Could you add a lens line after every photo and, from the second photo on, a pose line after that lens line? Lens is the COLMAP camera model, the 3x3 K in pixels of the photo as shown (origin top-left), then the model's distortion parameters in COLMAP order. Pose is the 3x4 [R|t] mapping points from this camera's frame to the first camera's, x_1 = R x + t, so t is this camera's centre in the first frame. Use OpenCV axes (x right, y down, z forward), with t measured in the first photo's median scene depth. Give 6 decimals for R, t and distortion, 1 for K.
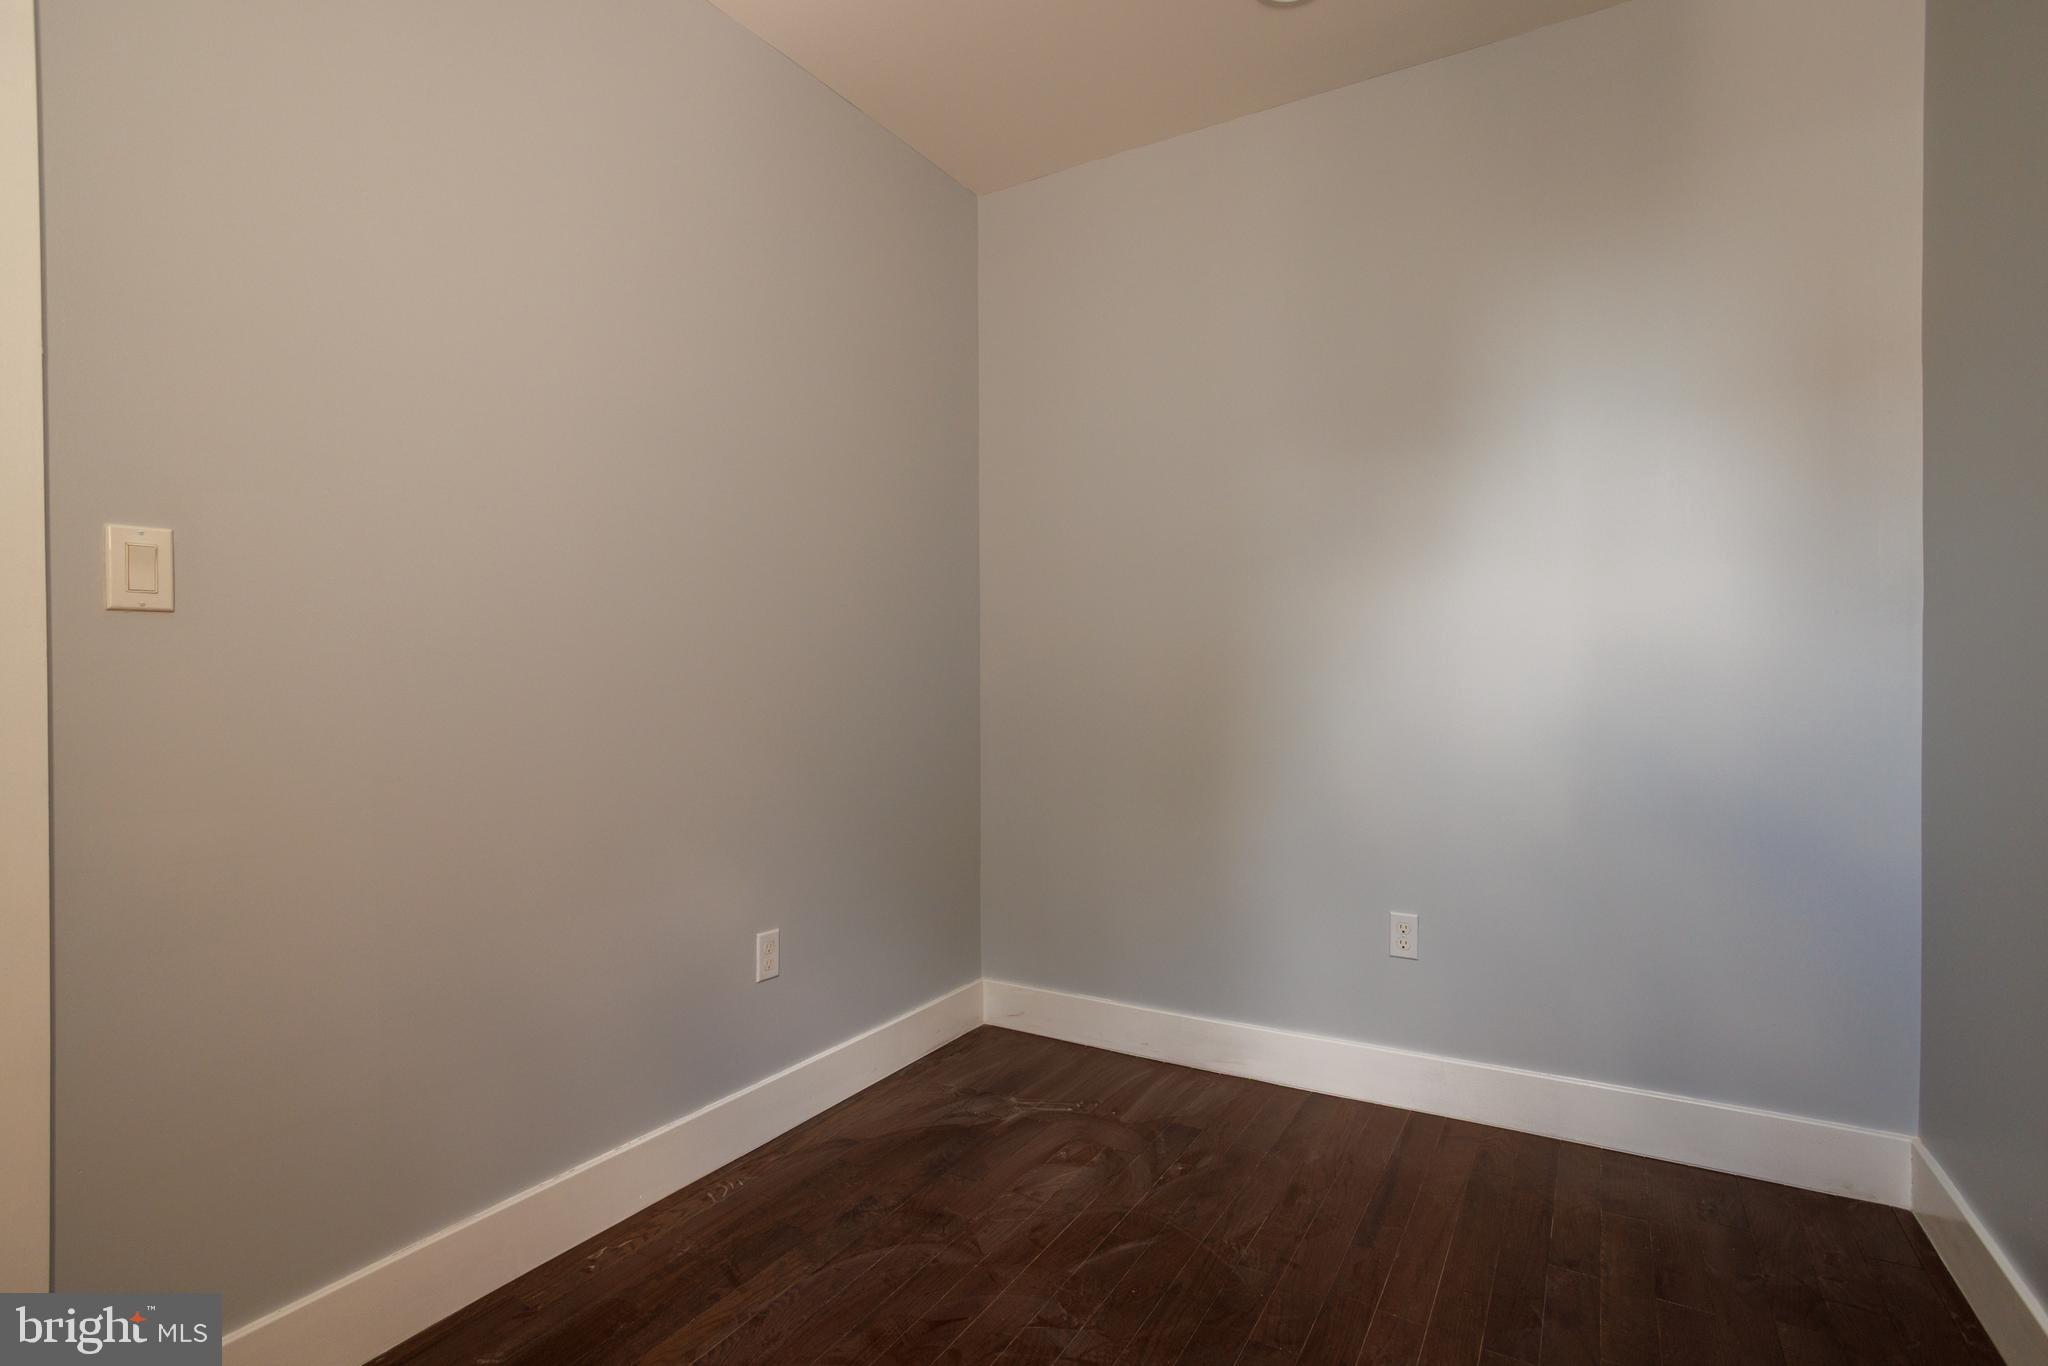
lens RADIAL K [[996.1, 0, 1026.9], [0, 996.1, 679.3], [0, 0, 1]] dist [-0.055385, 0.036102]
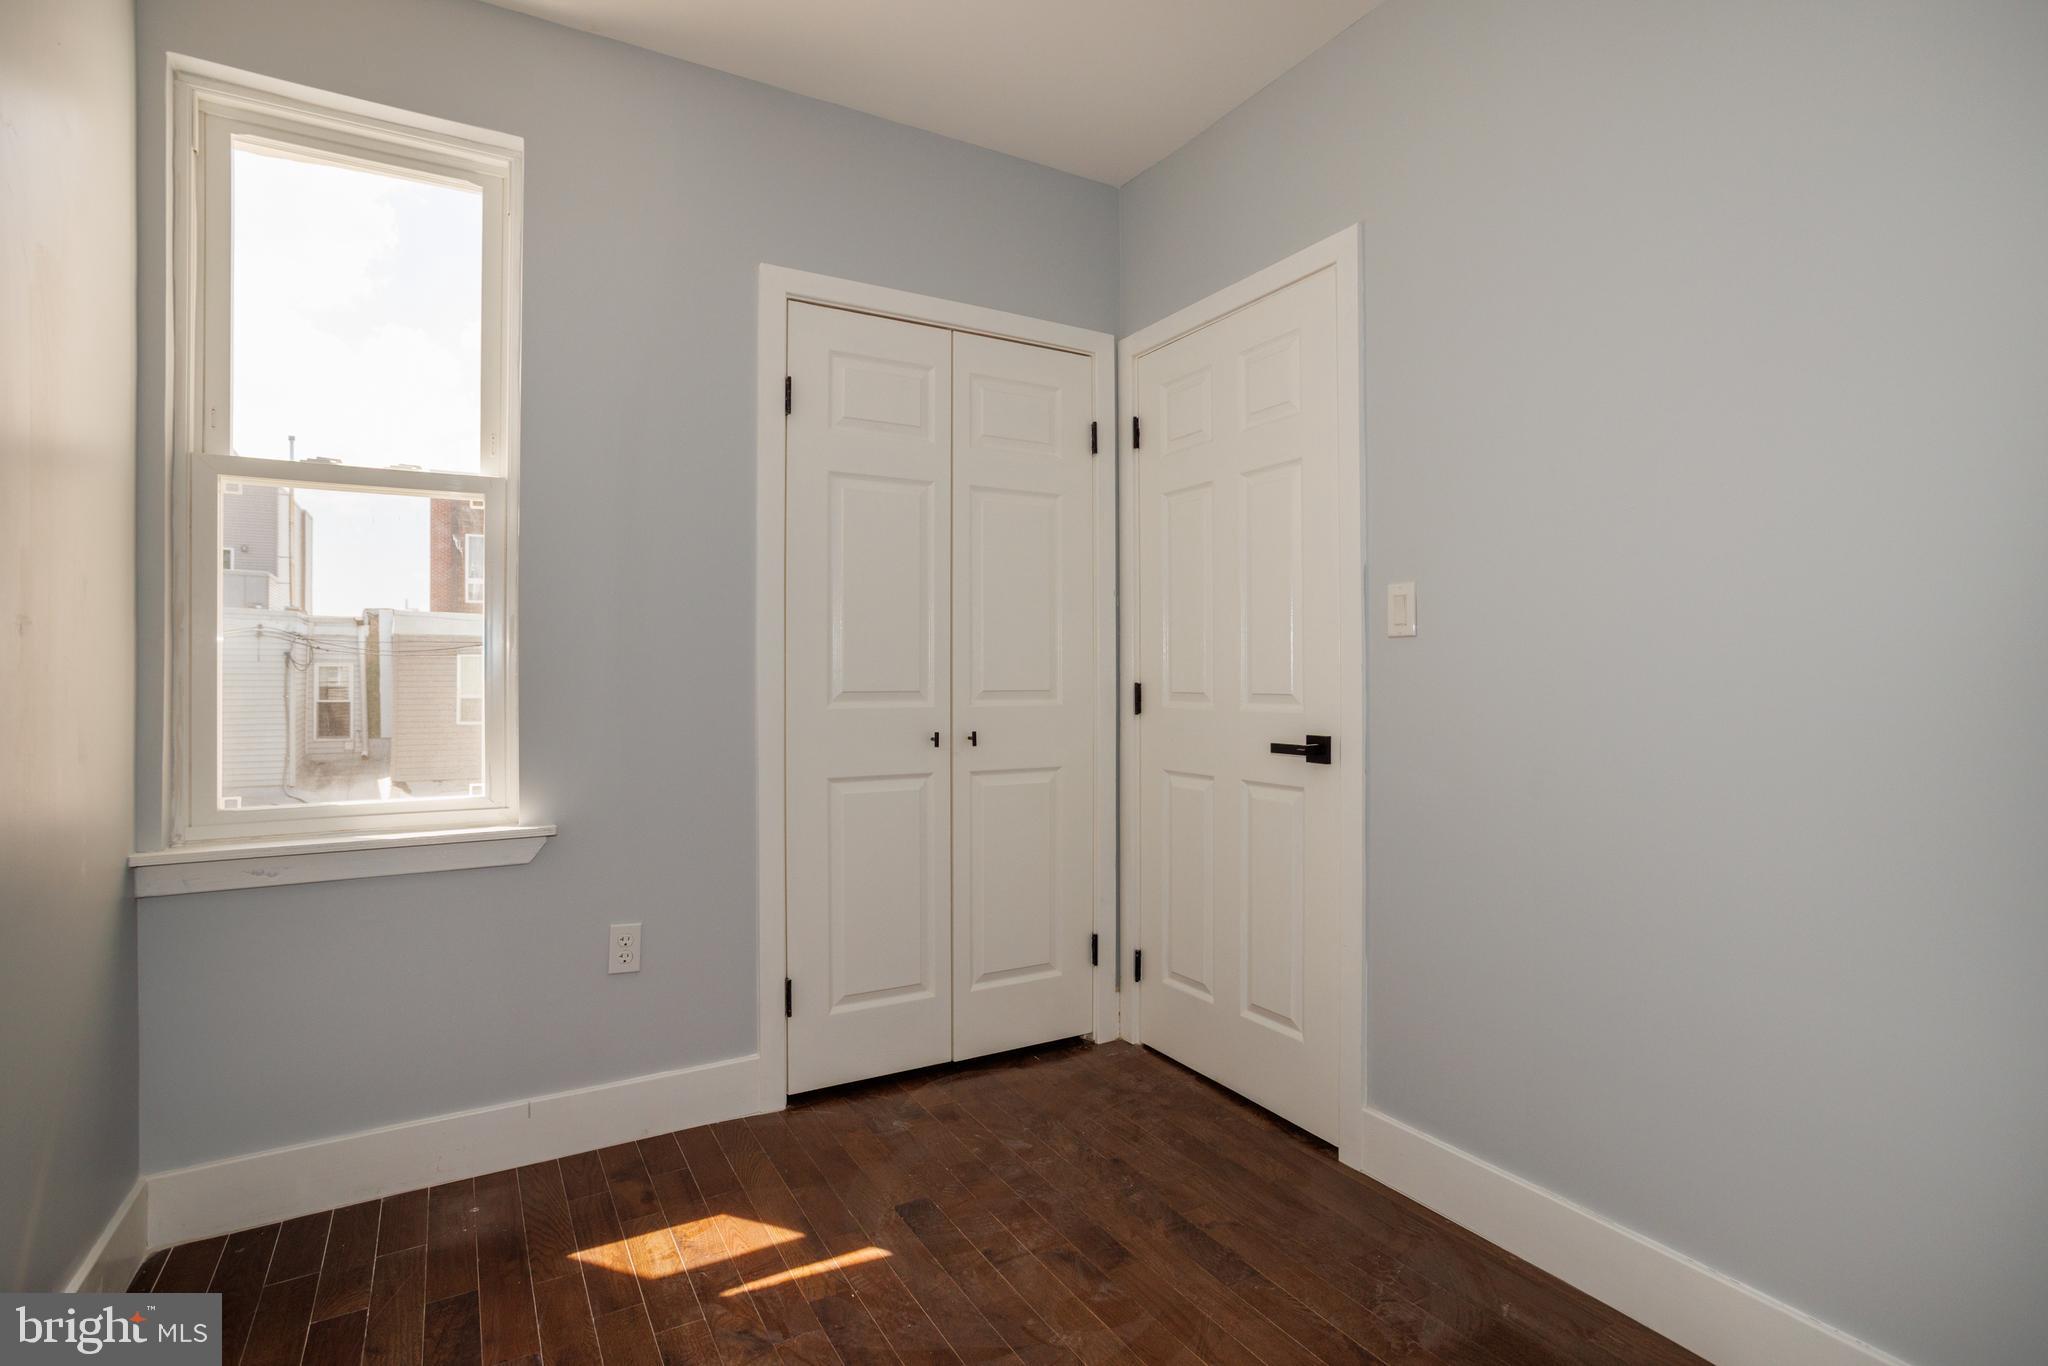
lens RADIAL K [[996.1, 0, 1026.9], [0, 996.1, 679.3], [0, 0, 1]] dist [-0.055385, 0.036102]
pose [[-0.502701, 0.007862, -0.864425, 0.764357], [-0.002155, 0.999944, 0.010347, -0.017806], [0.864458, 0.007065, -0.502656, 1.264672]]
